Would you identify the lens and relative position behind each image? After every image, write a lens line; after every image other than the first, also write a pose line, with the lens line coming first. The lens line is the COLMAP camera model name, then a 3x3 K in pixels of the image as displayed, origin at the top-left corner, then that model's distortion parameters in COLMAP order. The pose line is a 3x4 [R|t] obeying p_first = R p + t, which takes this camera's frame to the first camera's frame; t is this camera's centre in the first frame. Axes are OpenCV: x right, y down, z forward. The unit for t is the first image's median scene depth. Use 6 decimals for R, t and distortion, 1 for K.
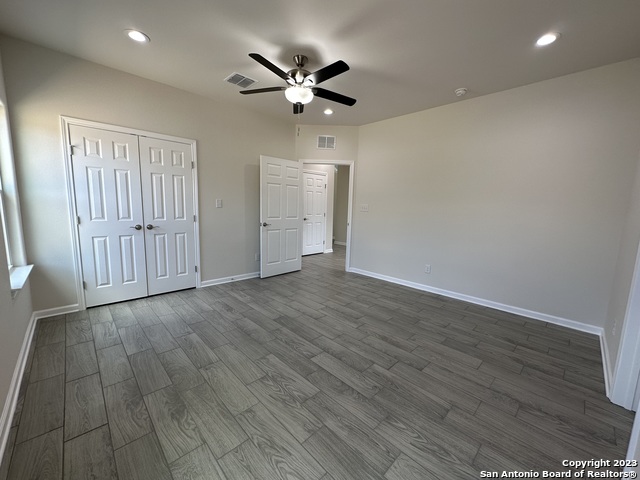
lens RADIAL K [[257.1, 0, 319.3], [0, 257.1, 239.7], [0, 0, 1]] dist [-0.000221, -0.000087]
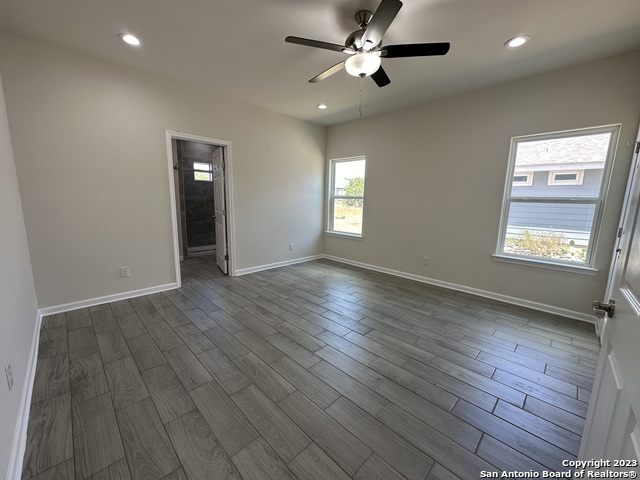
lens RADIAL K [[257.1, 0, 319.3], [0, 257.1, 239.7], [0, 0, 1]] dist [-0.000221, -0.000087]
pose [[-0.998703, -0.046415, -0.020945, 0.051123], [-0.050472, 0.956807, 0.286311, -0.274012], [0.006751, 0.286996, -0.957908, 2.023313]]
